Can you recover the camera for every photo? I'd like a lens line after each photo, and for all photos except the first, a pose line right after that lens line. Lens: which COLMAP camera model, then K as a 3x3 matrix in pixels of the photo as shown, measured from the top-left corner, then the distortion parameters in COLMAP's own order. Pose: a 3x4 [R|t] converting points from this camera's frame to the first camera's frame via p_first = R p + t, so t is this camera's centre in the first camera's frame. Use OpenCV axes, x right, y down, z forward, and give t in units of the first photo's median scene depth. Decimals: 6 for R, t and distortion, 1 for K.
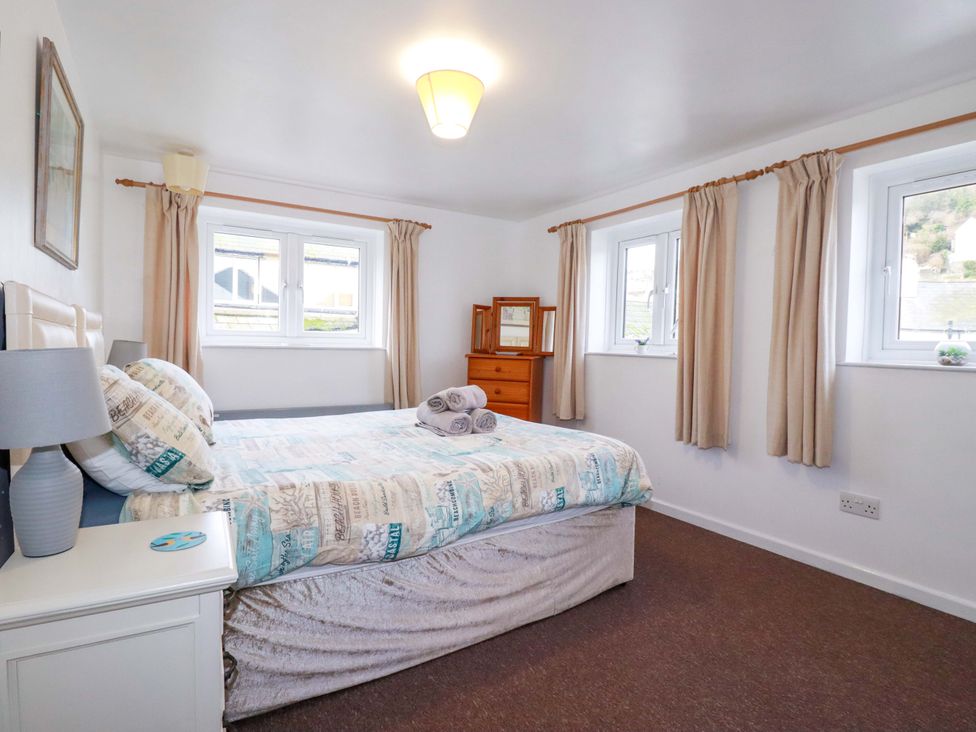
lens RADIAL K [[529.3, 0, 481.7], [0, 529.3, 360.5], [0, 0, 1]] dist [0.000100, -0.011059]
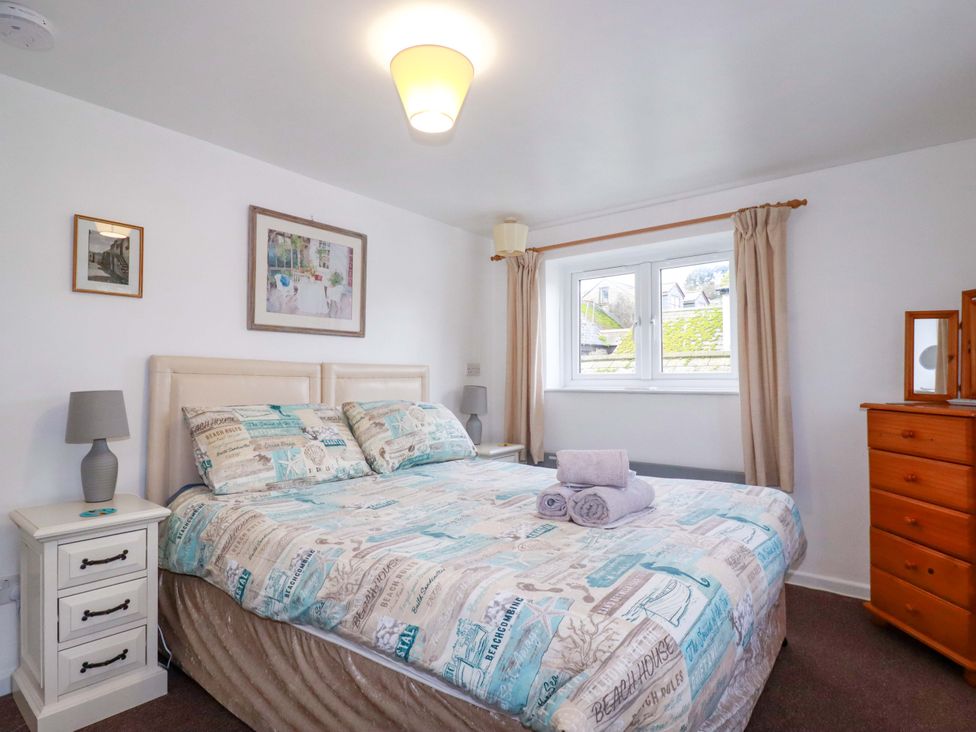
lens RADIAL K [[541.7, 0, 489.0], [0, 541.7, 361.7], [0, 0, 1]] dist [0.002002, -0.012993]
pose [[0.336498, -0.050995, -0.940302, 0.640825], [-0.021973, 0.997836, -0.061979, -0.018189], [0.941428, 0.041517, 0.334649, 0.720638]]
